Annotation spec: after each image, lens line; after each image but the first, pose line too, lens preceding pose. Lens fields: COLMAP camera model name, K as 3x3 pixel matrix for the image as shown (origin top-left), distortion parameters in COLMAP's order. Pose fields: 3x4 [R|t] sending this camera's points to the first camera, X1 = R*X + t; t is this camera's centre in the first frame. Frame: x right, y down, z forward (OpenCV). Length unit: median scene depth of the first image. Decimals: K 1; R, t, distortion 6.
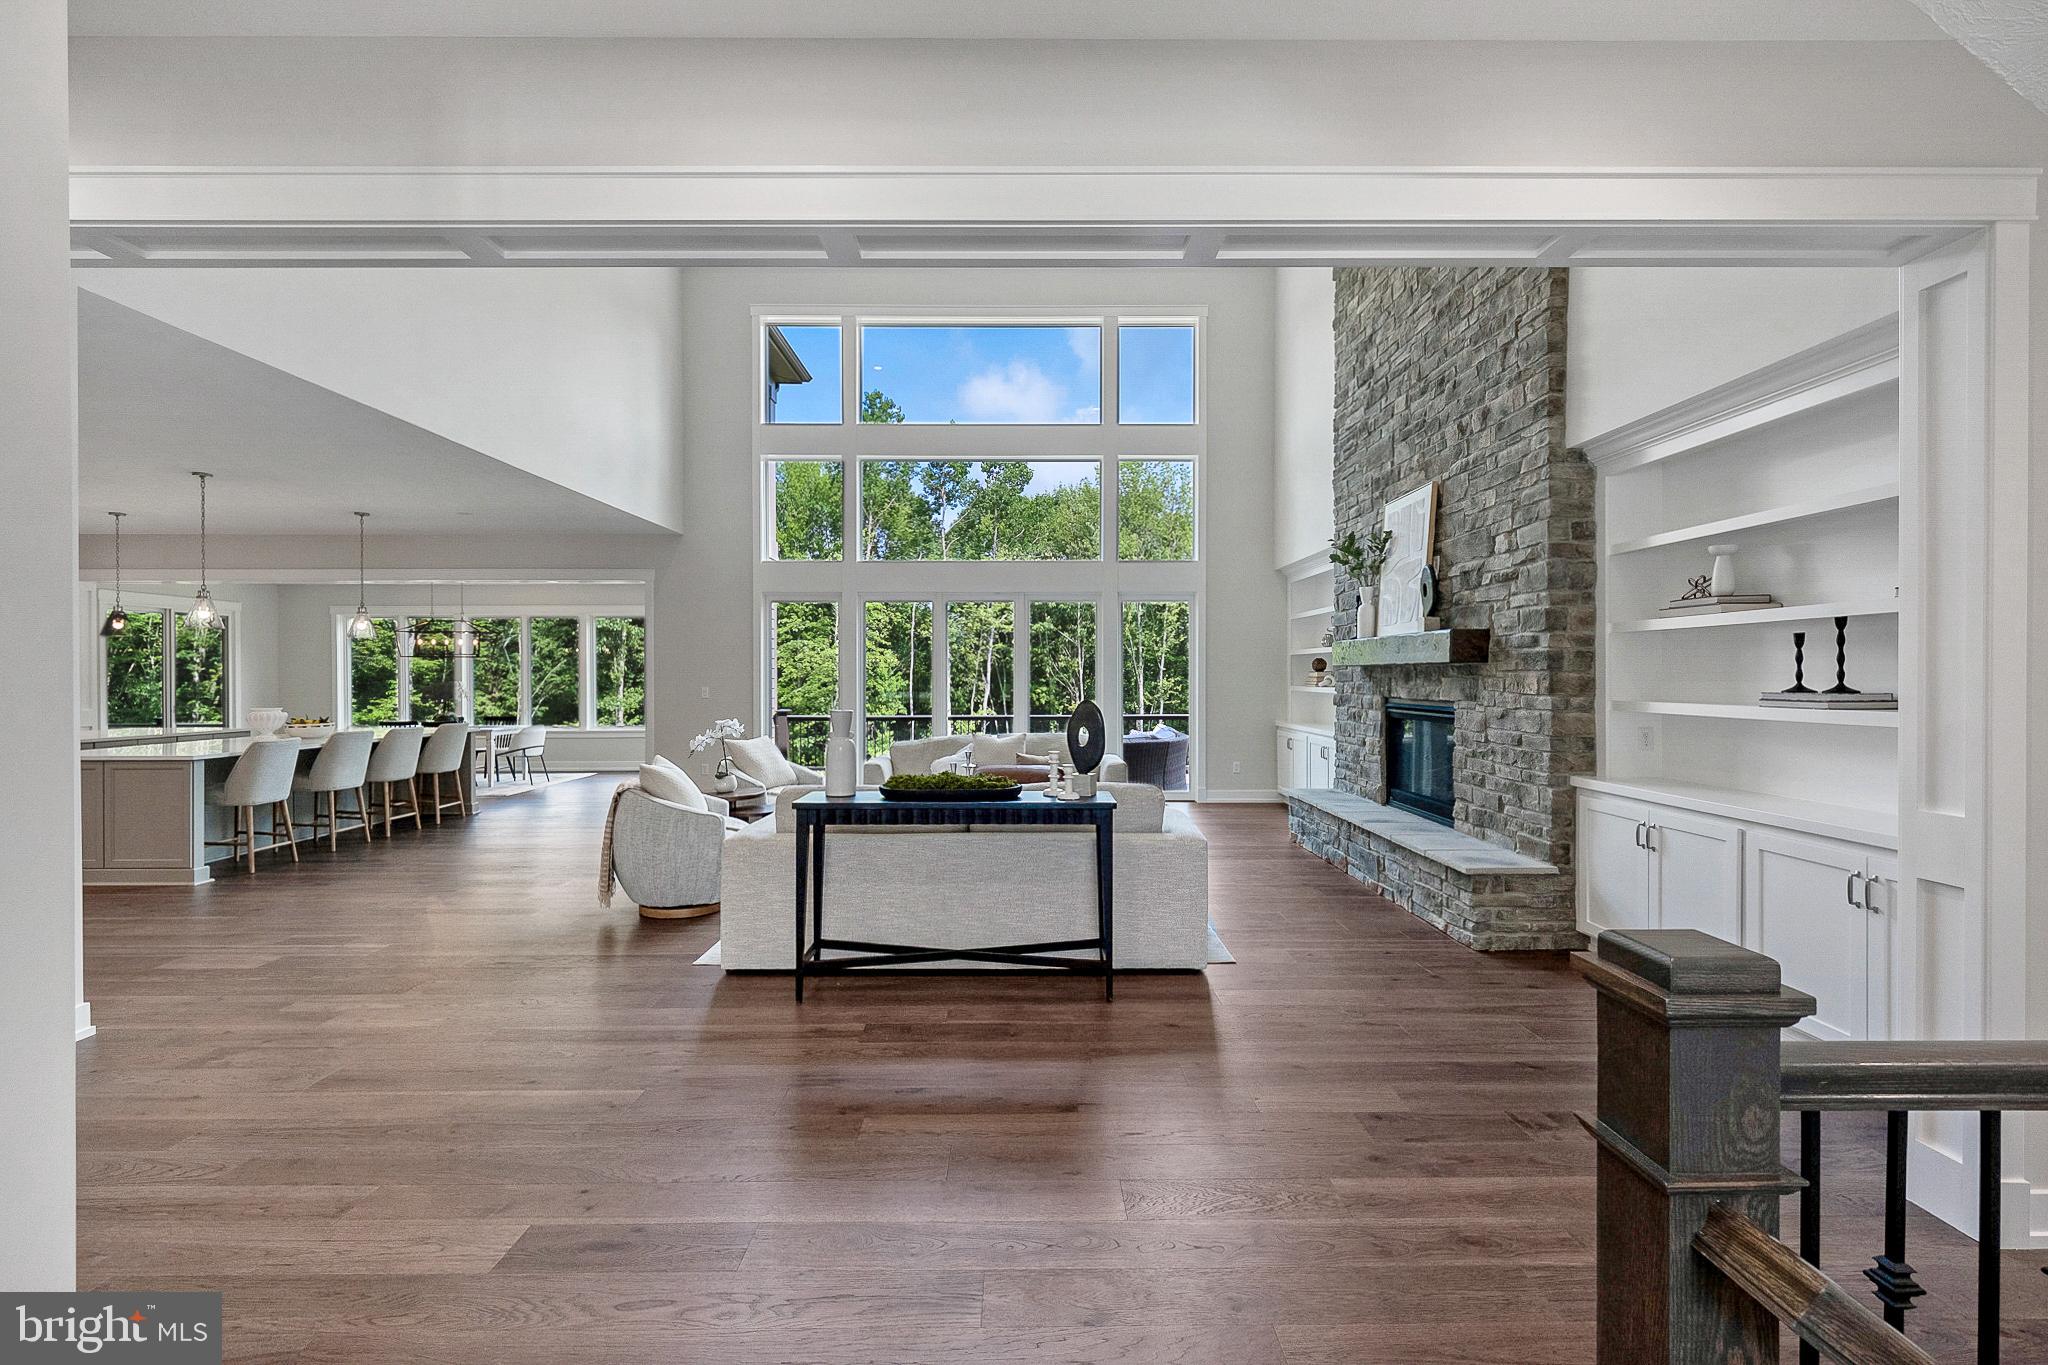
lens RADIAL K [[869.3, 0, 1024.0], [0, 869.3, 682.5], [0, 0, 1]] dist [0.000203, -0.000078]
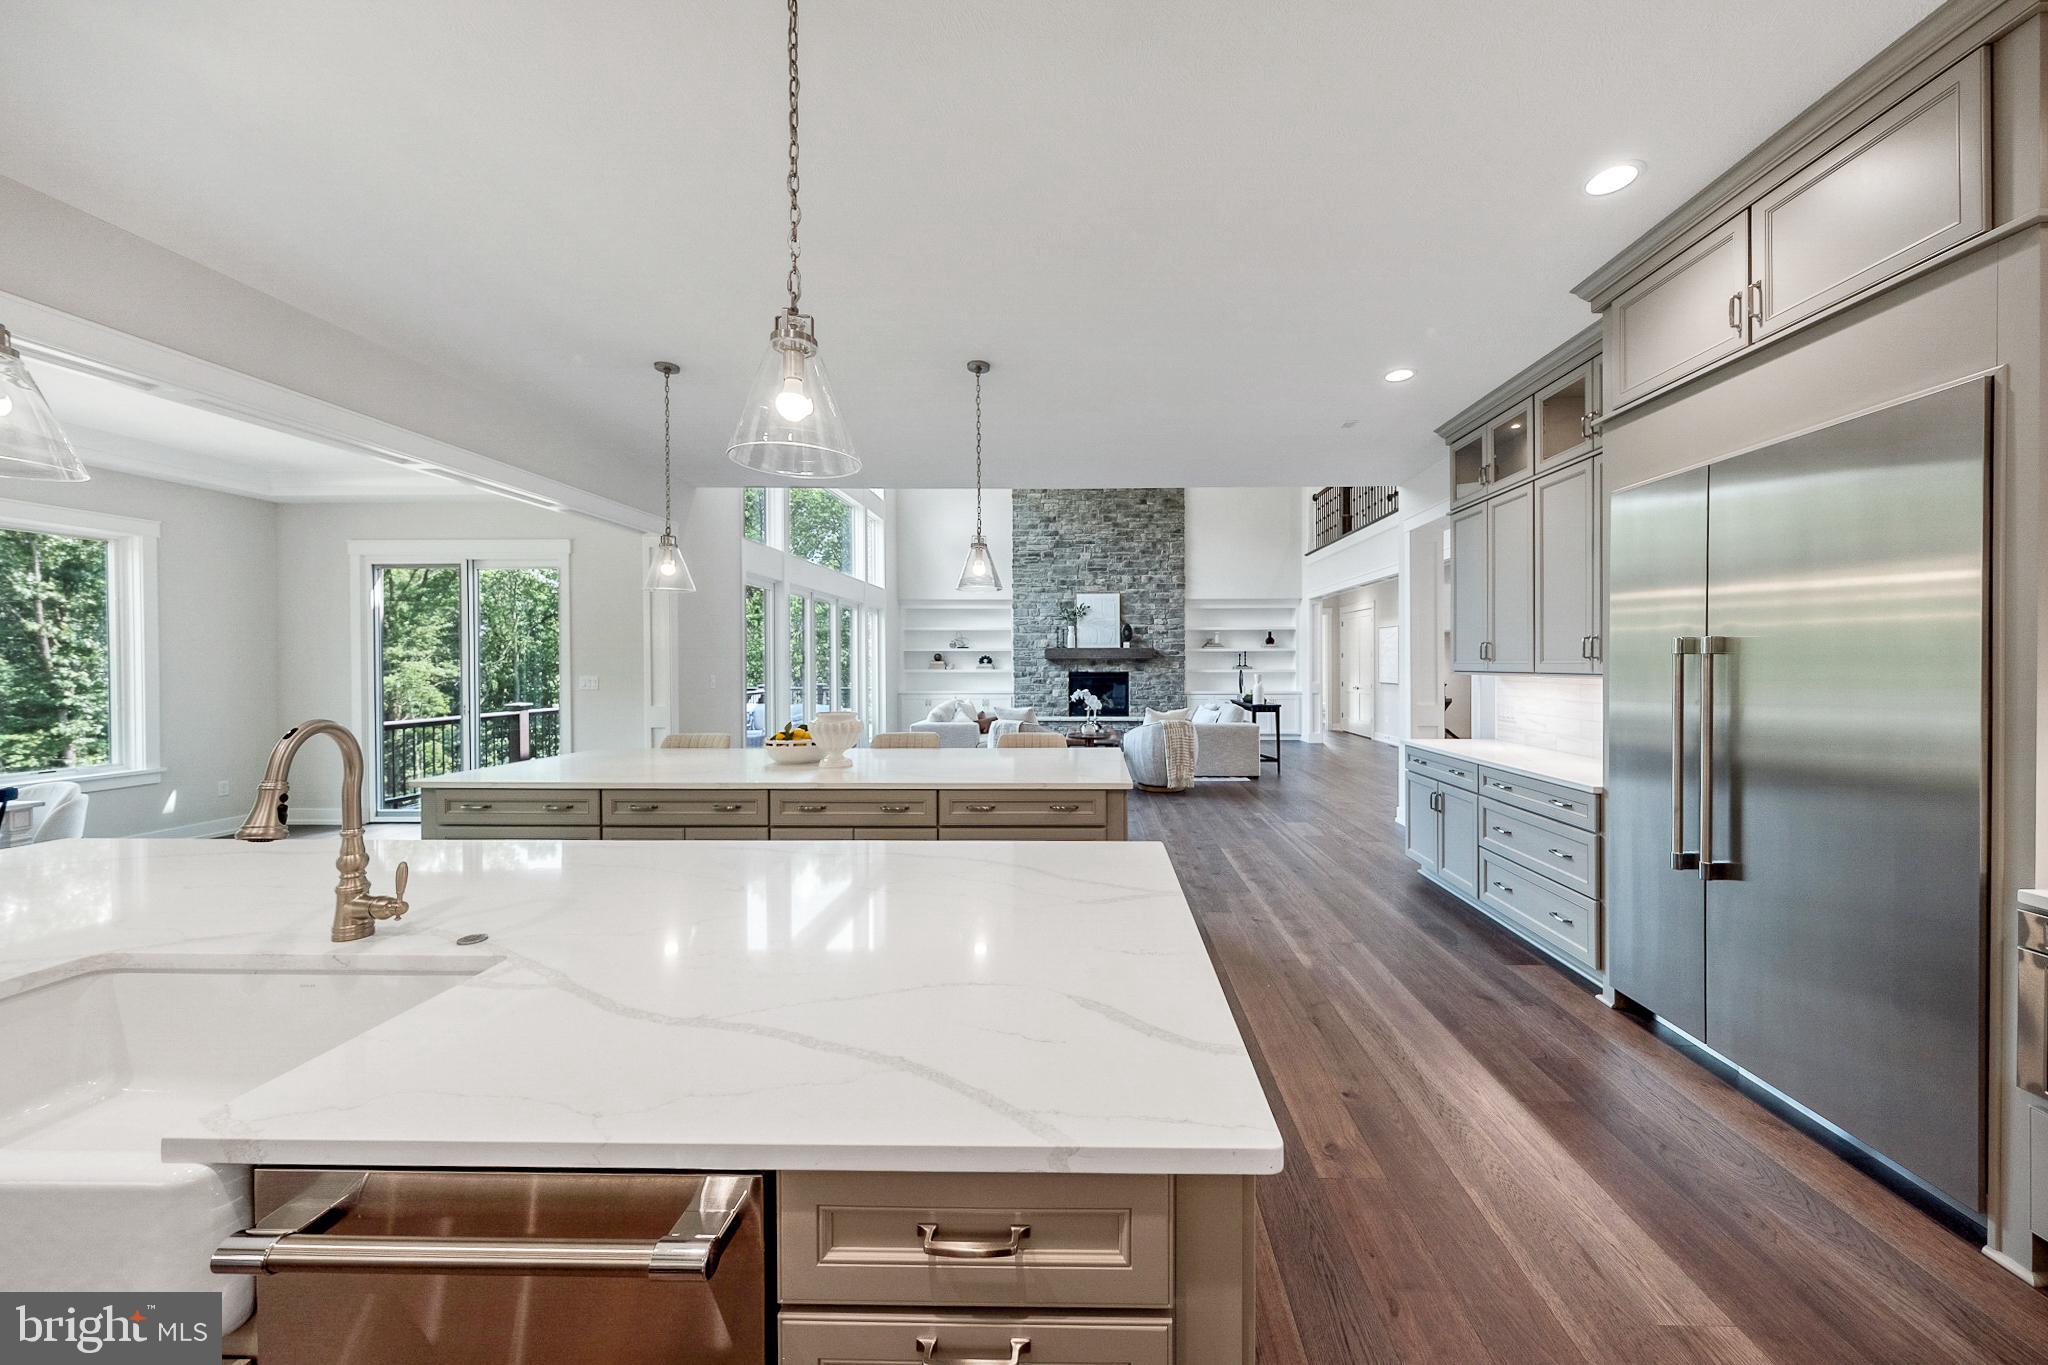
lens RADIAL K [[707.1, 0, 1066.5], [0, 707.1, 666.2], [0, 0, 1]] dist [0.010470, -0.000056]
pose [[0.044829, -0.003505, 0.998989, -2.086579], [0.009198, 0.999953, 0.003095, -0.007119], [-0.998952, 0.009050, 0.044859, 1.235954]]
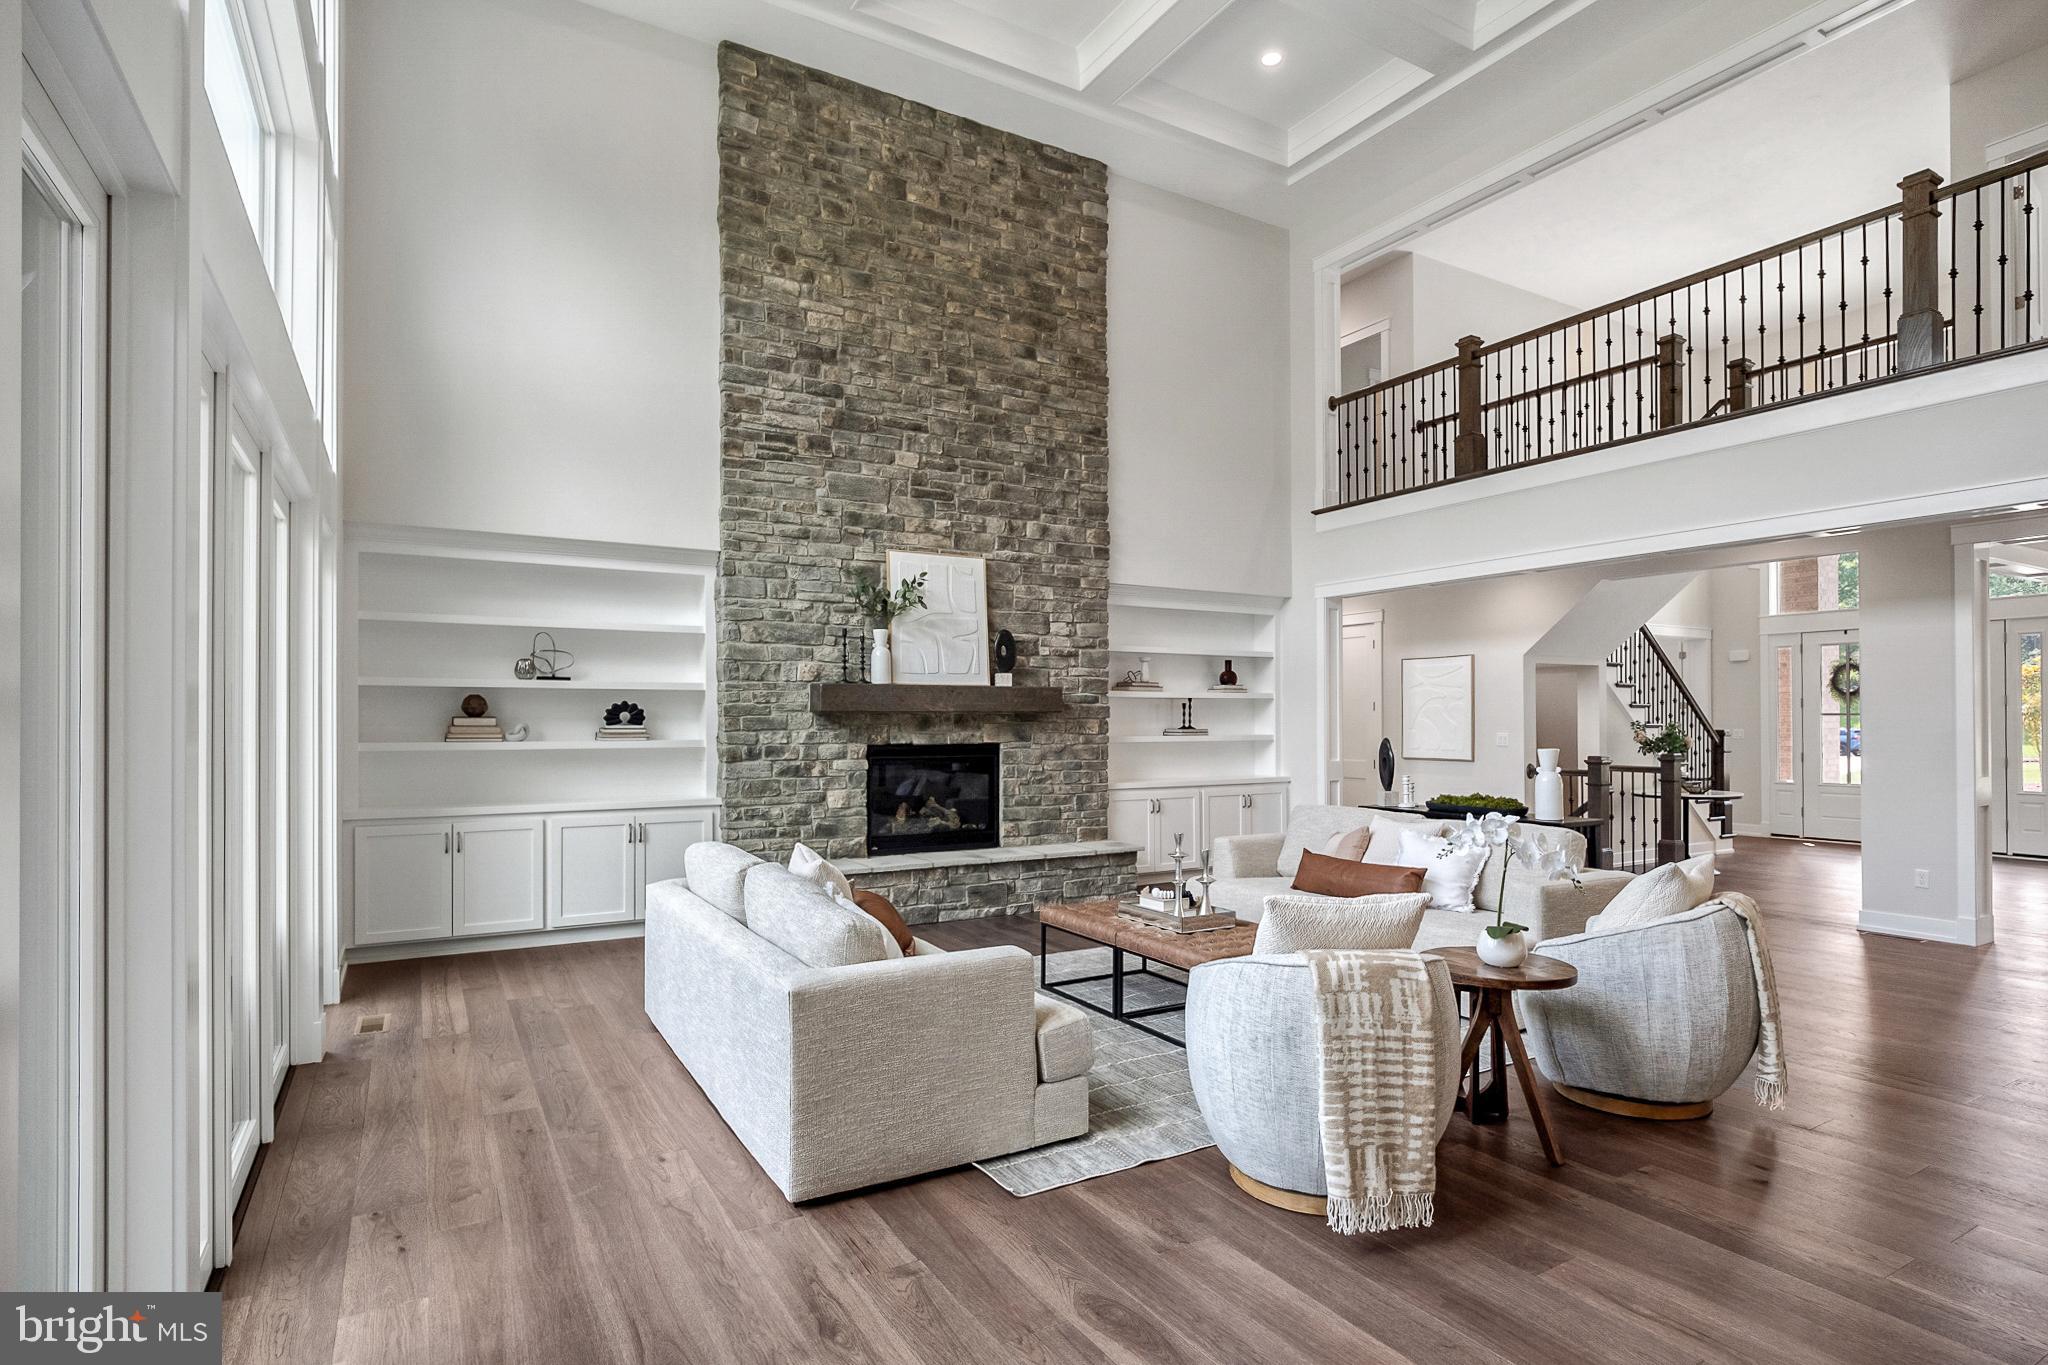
lens RADIAL K [[1031.8, 0, 1033.3], [0, 1031.8, 707.9], [0, 0, 1]] dist [-0.000421, -0.000393]
pose [[-0.496172, 0.012841, 0.868129, -0.895860], [0.008796, 0.999914, -0.009763, -0.014983], [-0.868180, 0.002792, -0.496242, 1.891066]]
